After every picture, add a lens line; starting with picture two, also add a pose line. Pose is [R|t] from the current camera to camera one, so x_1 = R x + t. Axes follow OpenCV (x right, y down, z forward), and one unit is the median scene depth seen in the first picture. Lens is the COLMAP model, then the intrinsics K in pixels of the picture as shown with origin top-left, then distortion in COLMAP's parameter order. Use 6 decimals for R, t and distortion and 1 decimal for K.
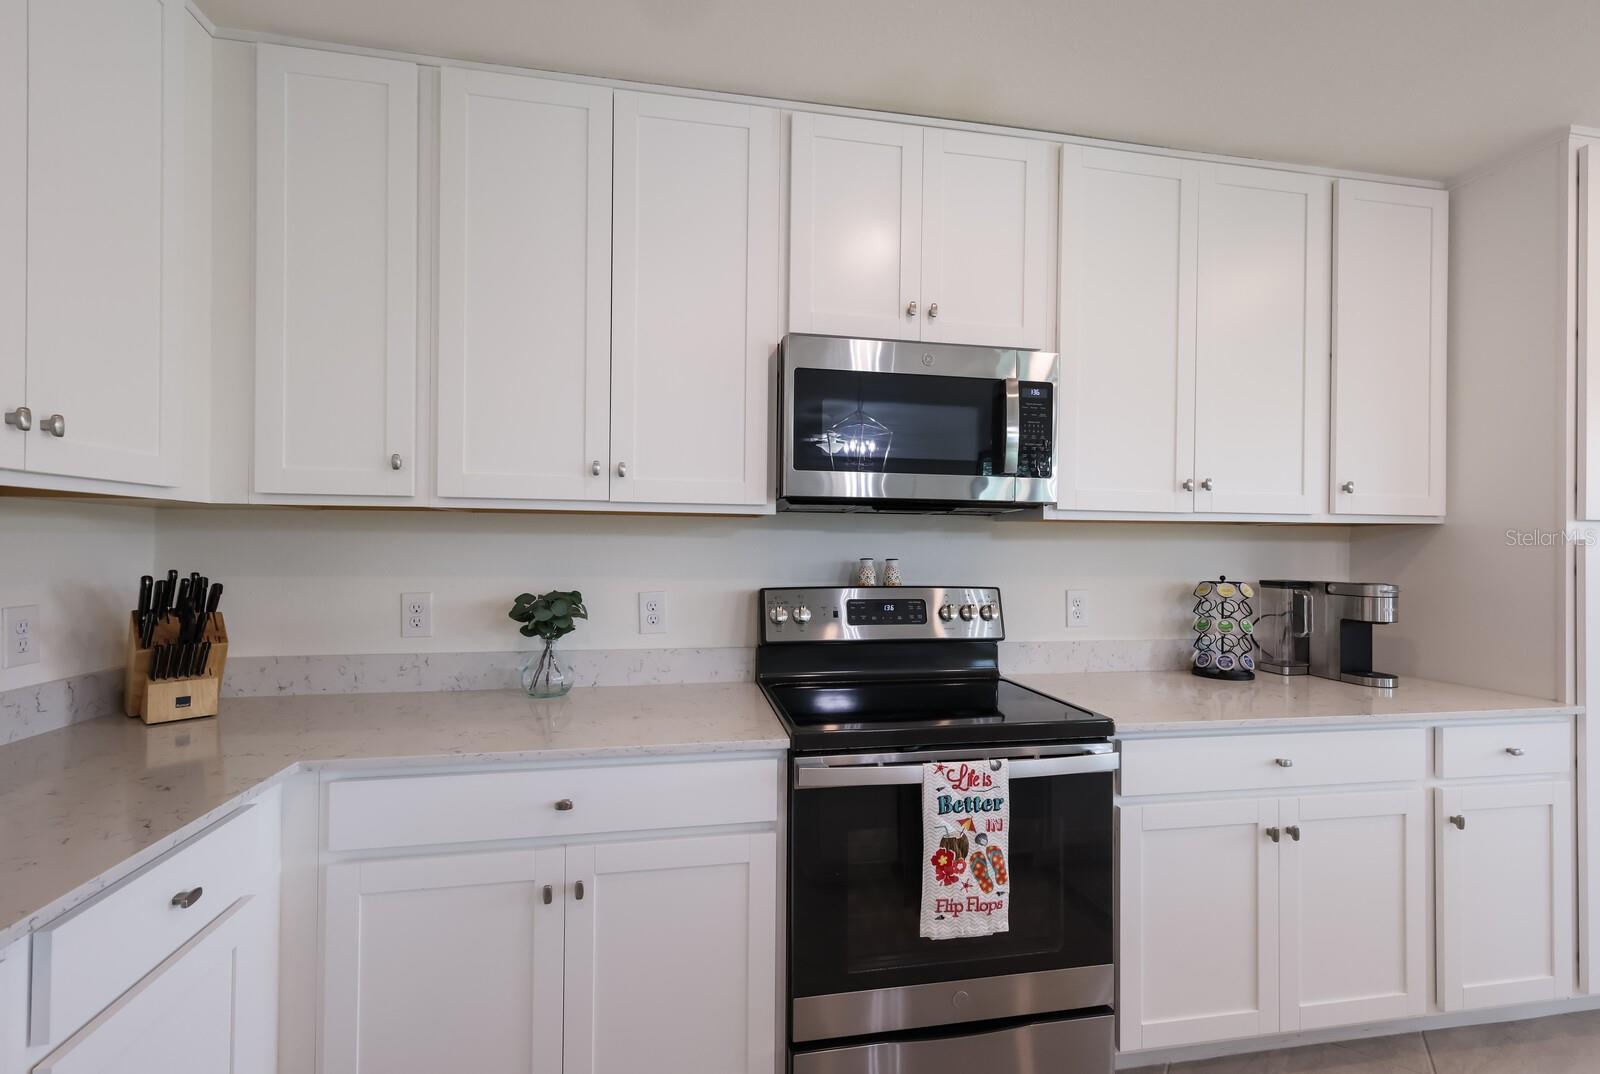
lens RADIAL K [[690.6, 0, 797.6], [0, 690.6, 531.7], [0, 0, 1]] dist [0.017101, -0.000130]
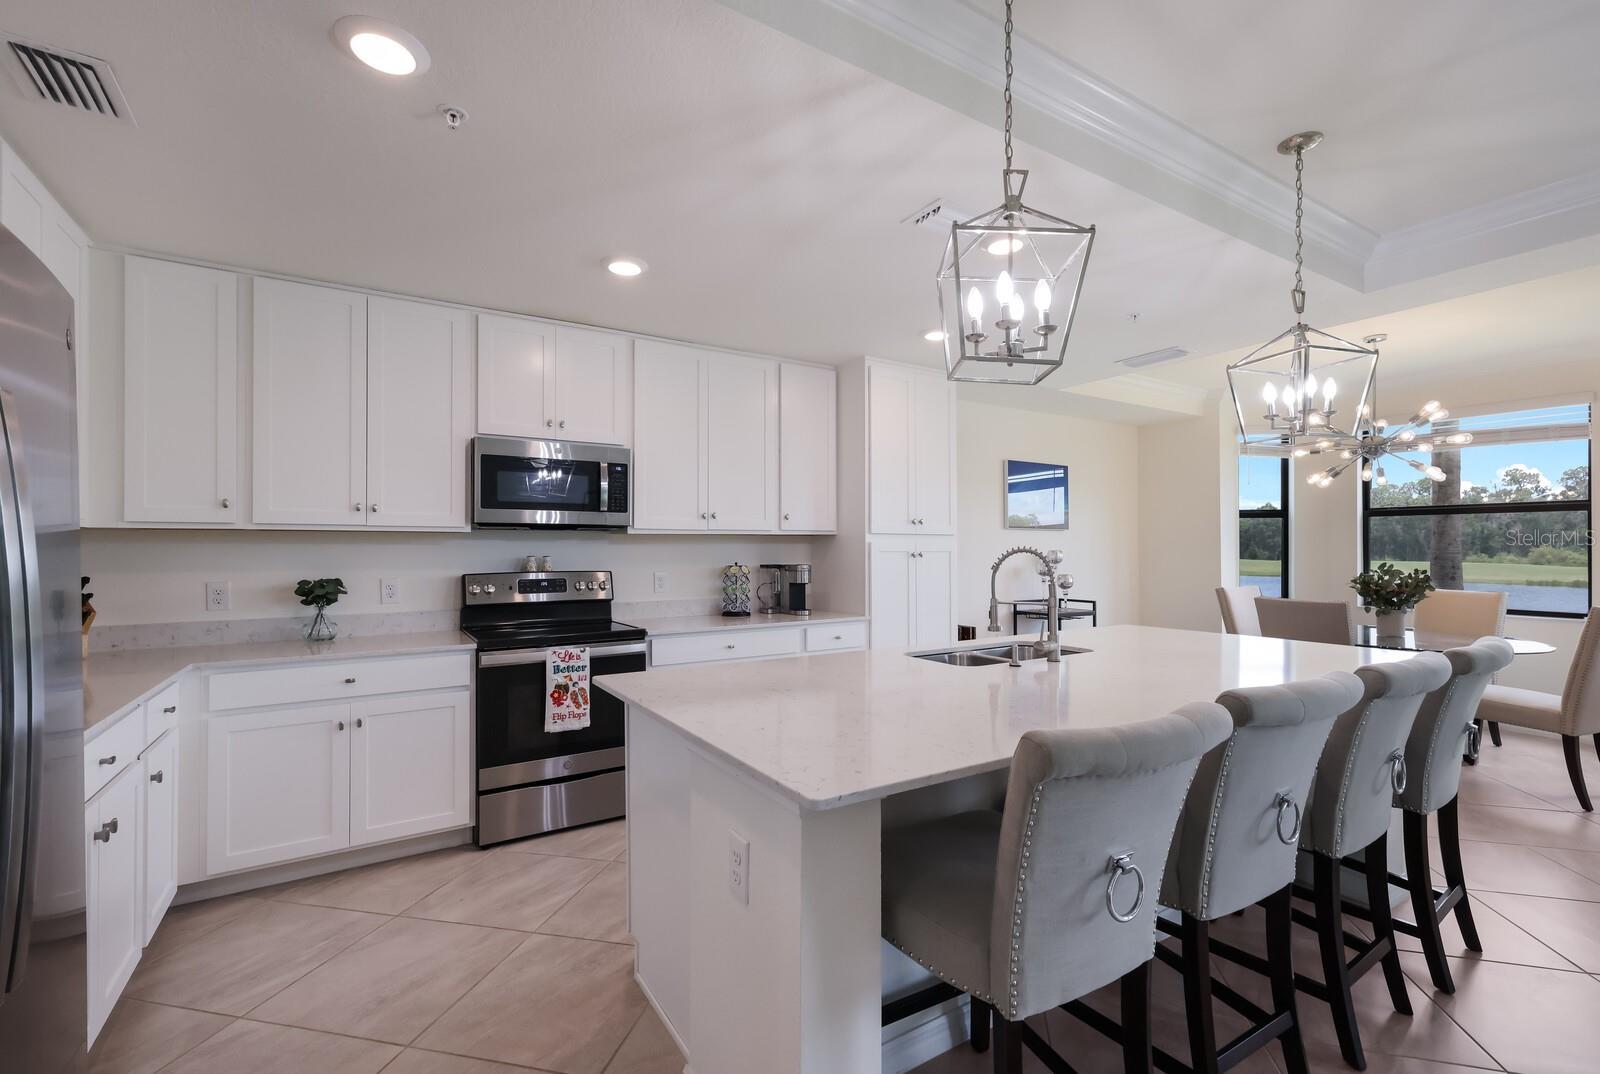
lens RADIAL K [[695.7, 0, 796.9], [0, 695.7, 539.3], [0, 0, 1]] dist [0.013025, -0.000025]
pose [[0.929949, -0.006893, 0.367625, 0.091871], [0.004809, 0.999967, 0.006583, -0.013928], [-0.367658, -0.004354, 0.929951, -1.029875]]
